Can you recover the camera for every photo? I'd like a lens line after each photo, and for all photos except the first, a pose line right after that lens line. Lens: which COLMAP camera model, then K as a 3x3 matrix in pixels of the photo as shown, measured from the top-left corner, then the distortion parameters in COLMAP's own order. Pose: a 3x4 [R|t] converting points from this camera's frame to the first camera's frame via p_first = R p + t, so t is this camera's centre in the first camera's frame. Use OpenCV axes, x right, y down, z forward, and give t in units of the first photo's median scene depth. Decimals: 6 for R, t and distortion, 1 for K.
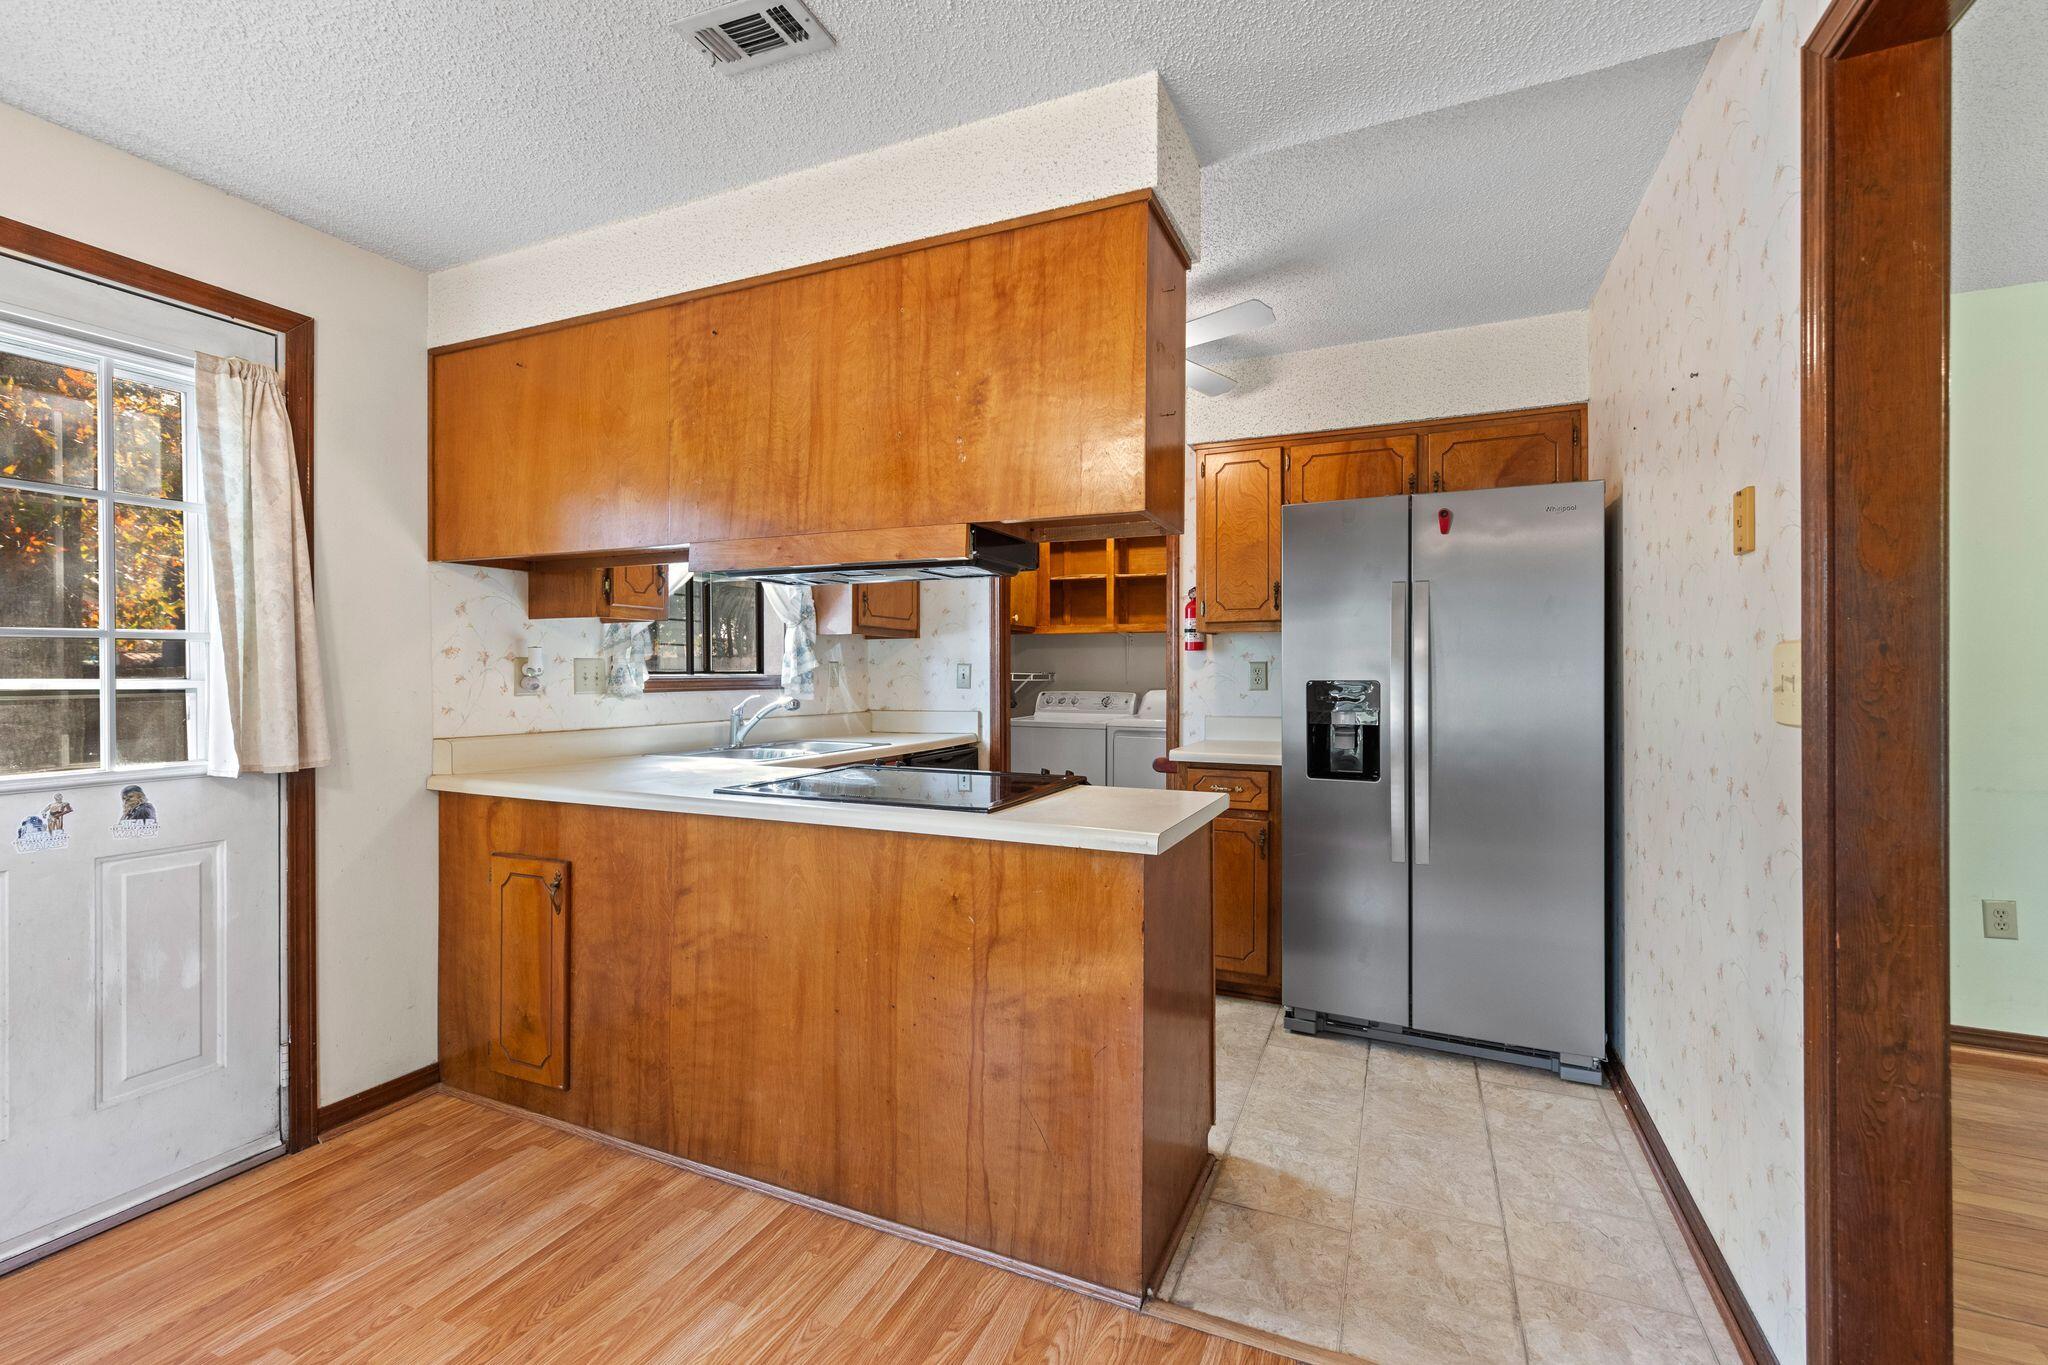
lens RADIAL K [[878.2, 0, 1023.8], [0, 878.2, 675.5], [0, 0, 1]] dist [0.005008, 0.000434]
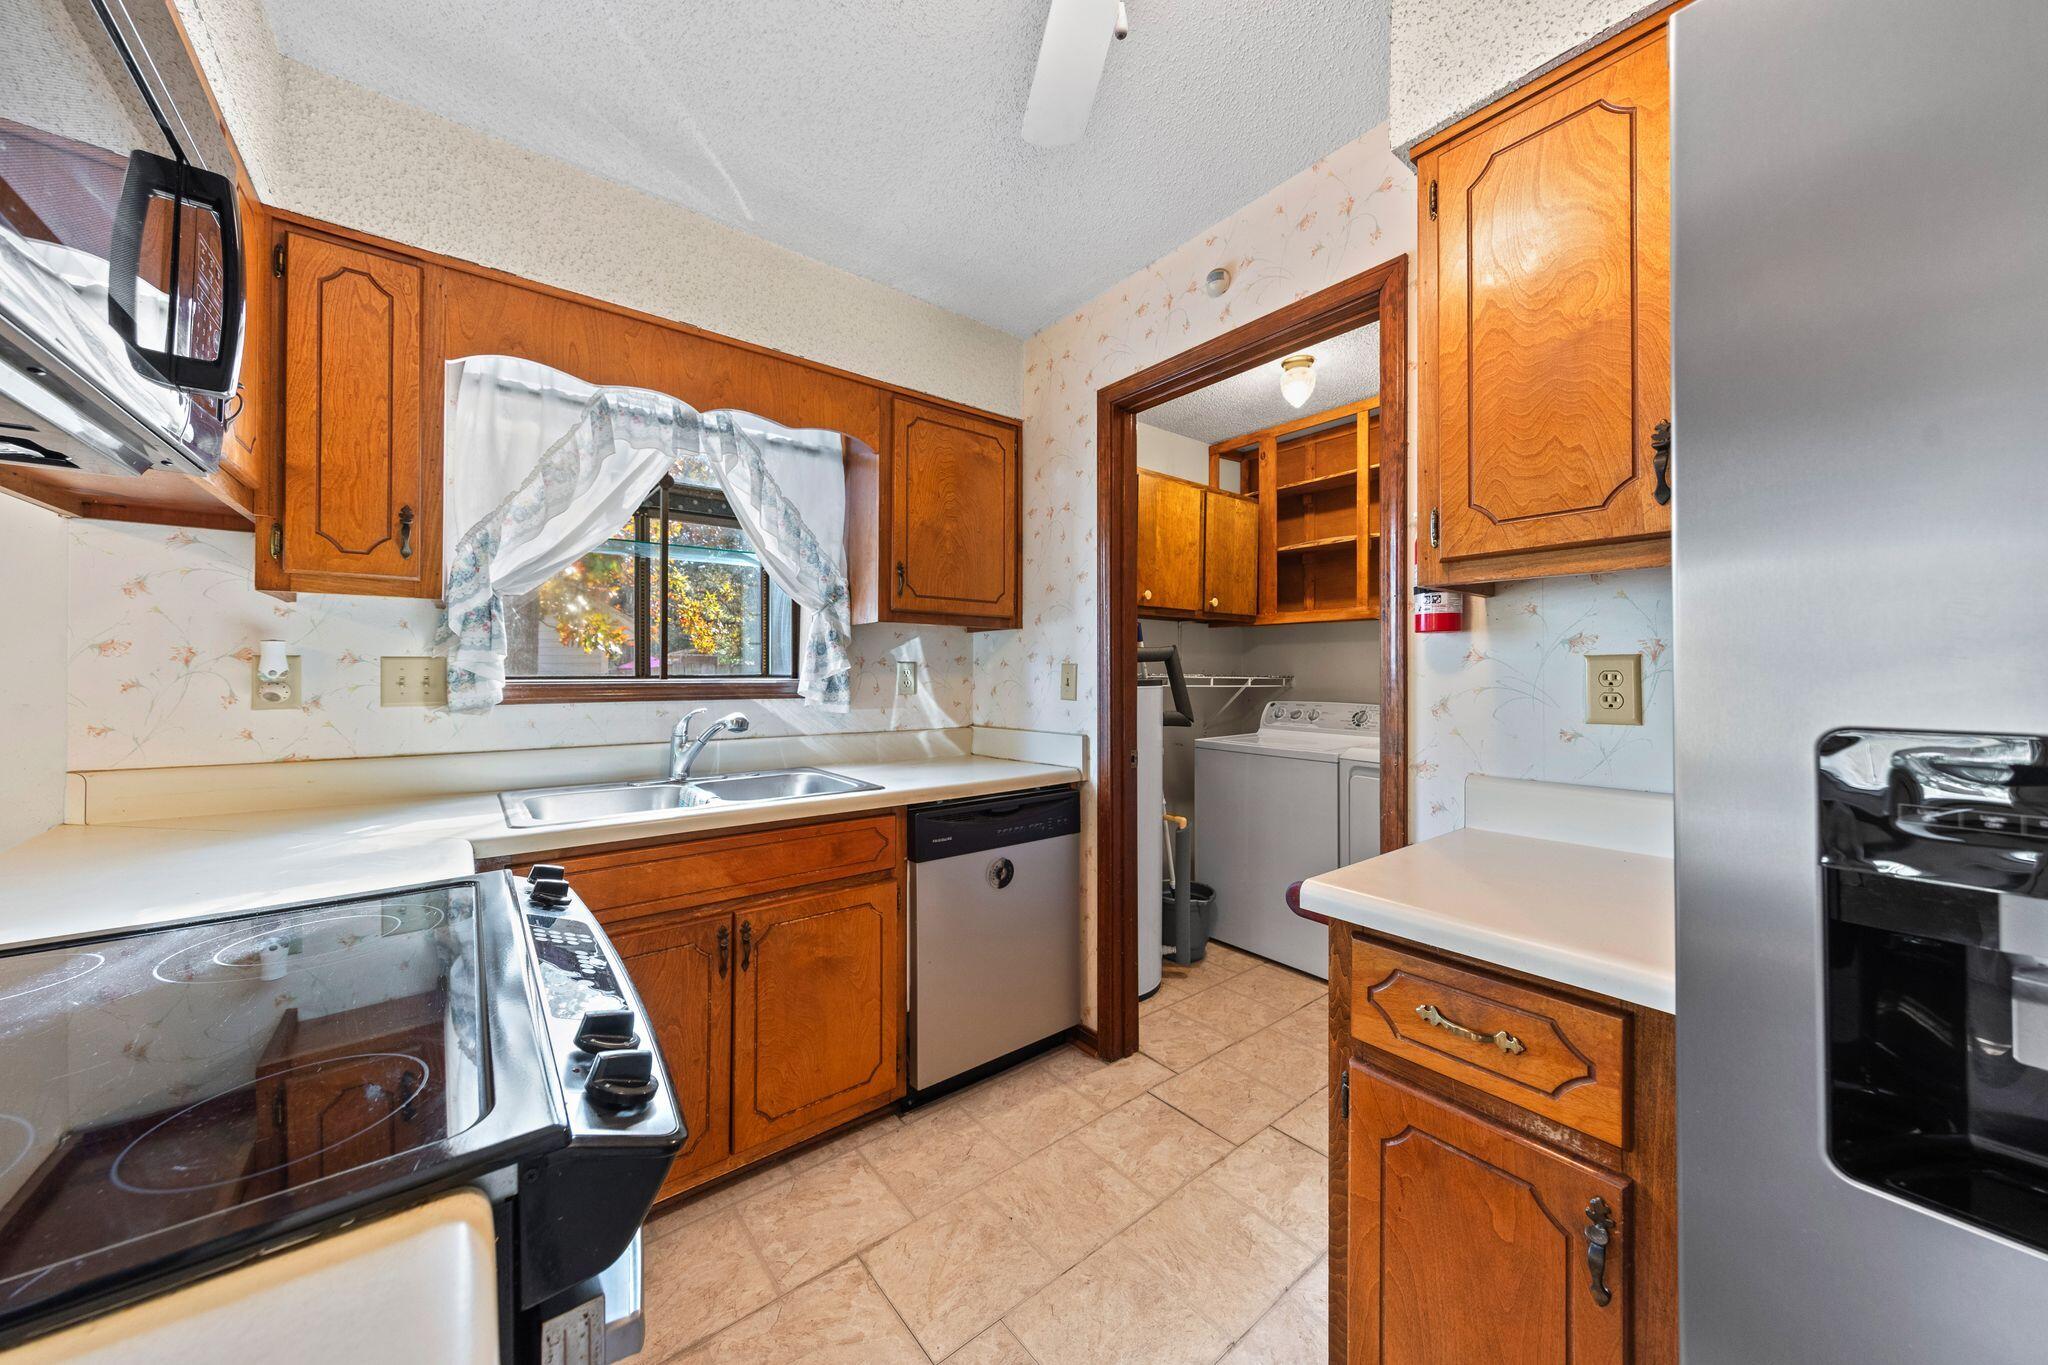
lens RADIAL K [[706.6, 0, 1019.1], [0, 706.6, 669.5], [0, 0, 1]] dist [0.002022, 0.000004]
pose [[0.887291, -0.001405, -0.461208, 0.274151], [-0.003395, 0.999948, -0.009577, -0.006780], [0.461198, 0.010063, 0.887240, 0.913024]]
